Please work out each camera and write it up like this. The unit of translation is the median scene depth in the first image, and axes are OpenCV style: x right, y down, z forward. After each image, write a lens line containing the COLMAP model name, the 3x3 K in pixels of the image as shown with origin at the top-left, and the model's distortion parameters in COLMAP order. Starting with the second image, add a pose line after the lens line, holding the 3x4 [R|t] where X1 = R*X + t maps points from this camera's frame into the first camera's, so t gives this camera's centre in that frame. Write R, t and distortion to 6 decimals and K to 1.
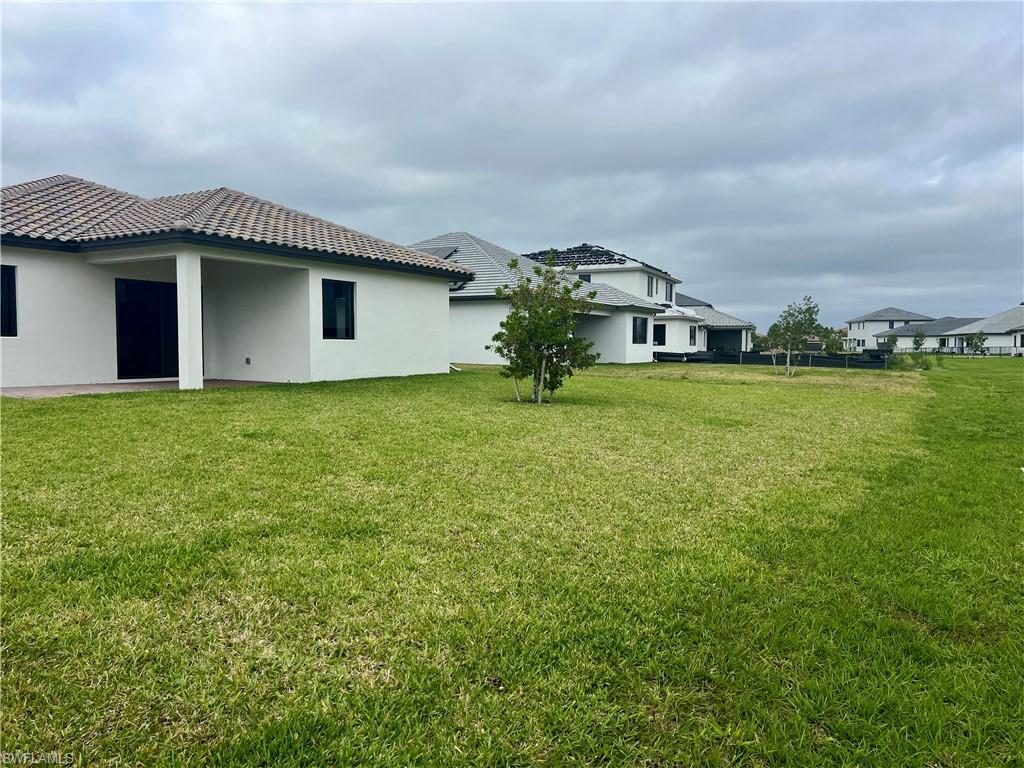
lens RADIAL K [[762.8, 0, 516.0], [0, 762.8, 382.0], [0, 0, 1]] dist [0.061823, -0.073786]
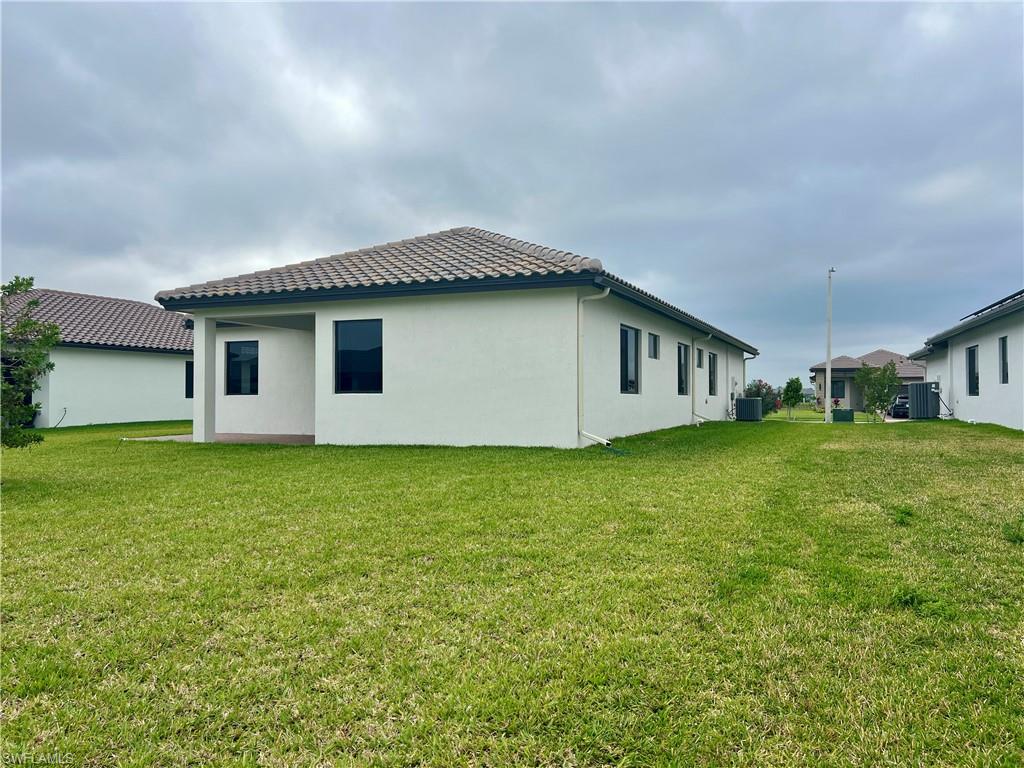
lens RADIAL K [[762.8, 0, 509.5], [0, 762.8, 376.7], [0, 0, 1]] dist [0.061823, -0.073786]
pose [[0.144946, -0.031838, -0.988927, 0.598219], [-0.040708, 0.998444, -0.038111, -0.050000], [0.988602, 0.045782, 0.143424, 1.073291]]
